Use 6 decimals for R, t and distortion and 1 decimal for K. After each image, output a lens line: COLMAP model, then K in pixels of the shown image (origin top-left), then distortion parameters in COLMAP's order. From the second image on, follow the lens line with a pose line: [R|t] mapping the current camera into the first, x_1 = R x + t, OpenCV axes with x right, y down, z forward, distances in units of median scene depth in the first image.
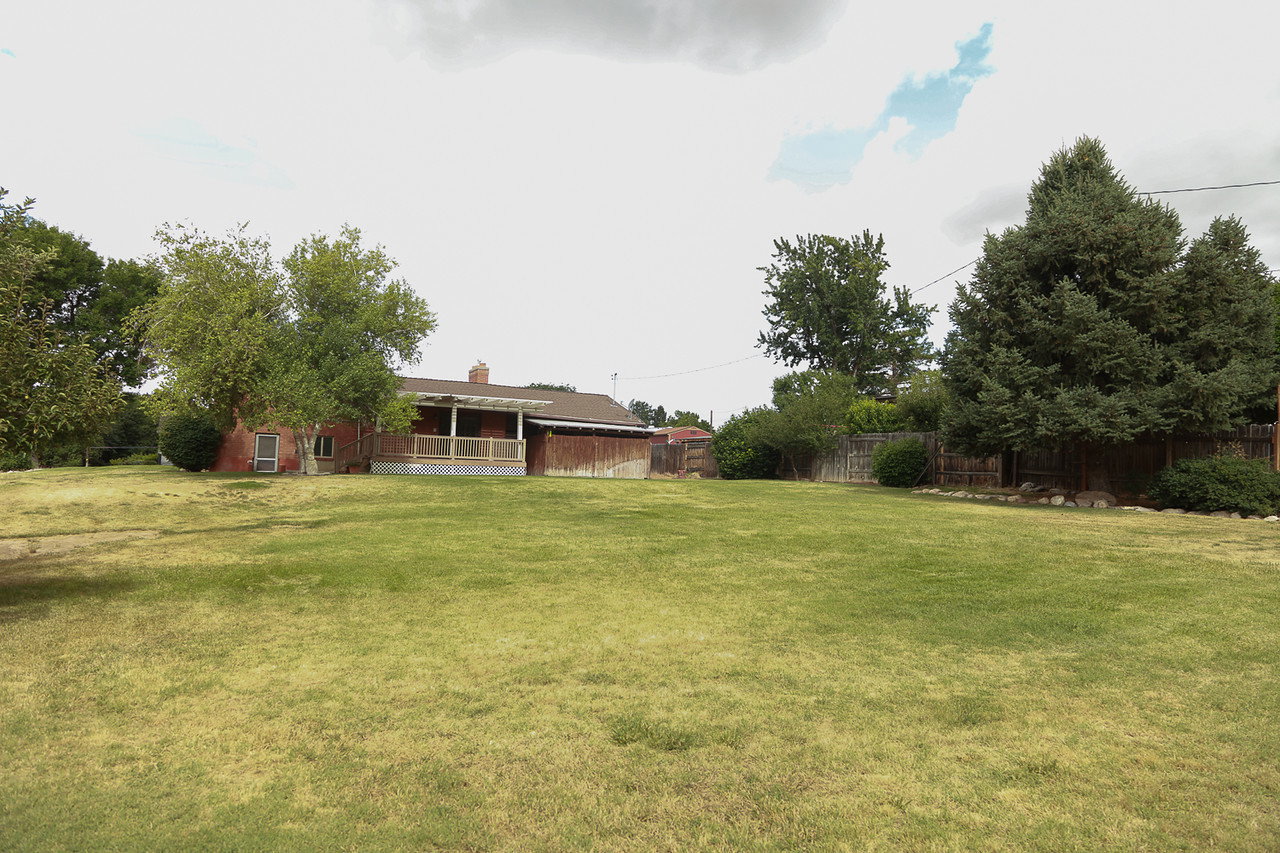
lens RADIAL K [[862.3, 0, 640.0], [0, 862.3, 426.5], [0, 0, 1]] dist [0.006227, 0.001040]
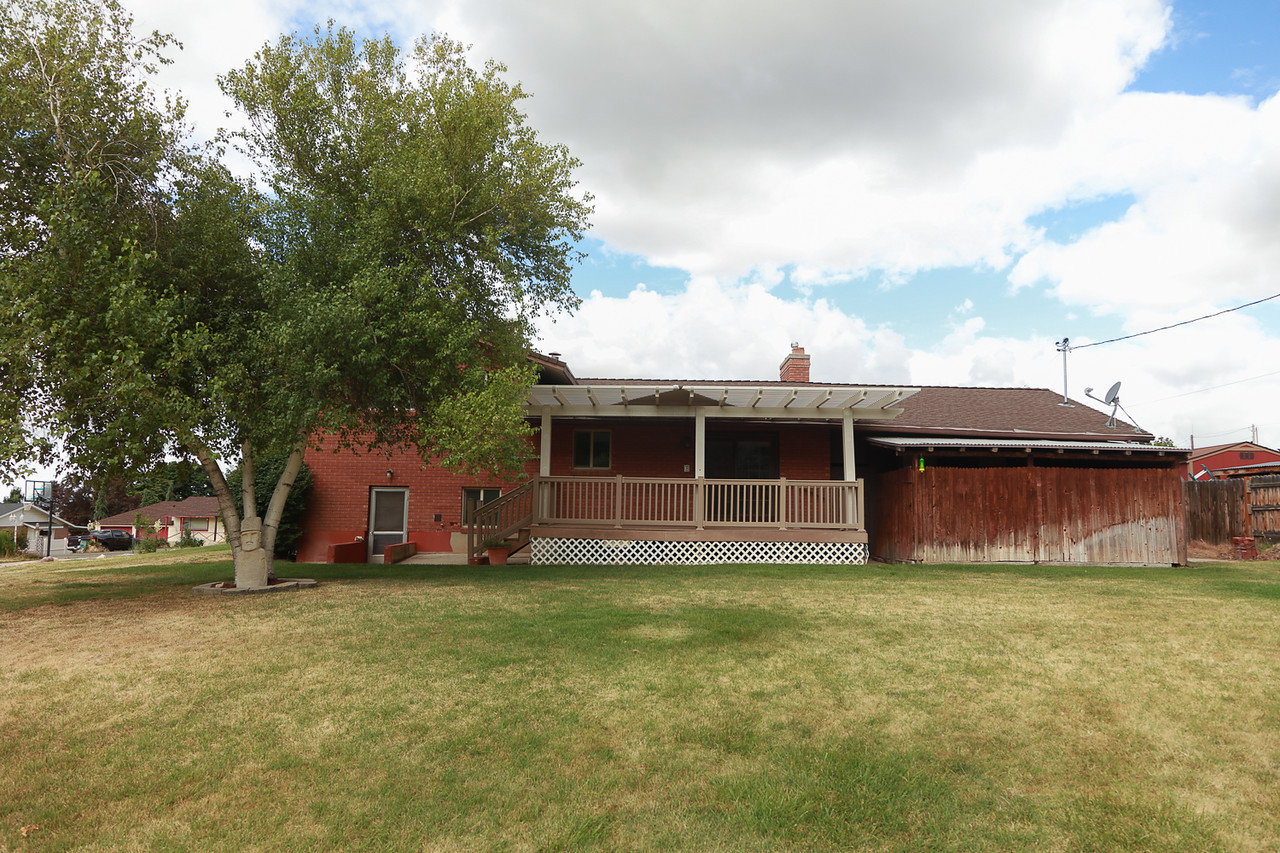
lens RADIAL K [[862.3, 0, 640.0], [0, 862.3, 426.5], [0, 0, 1]] dist [0.006227, 0.001040]
pose [[0.894296, -0.065487, -0.442659, -0.036671], [0.040047, 0.996977, -0.066588, 0.012369], [0.445681, 0.041823, 0.894214, 0.541892]]
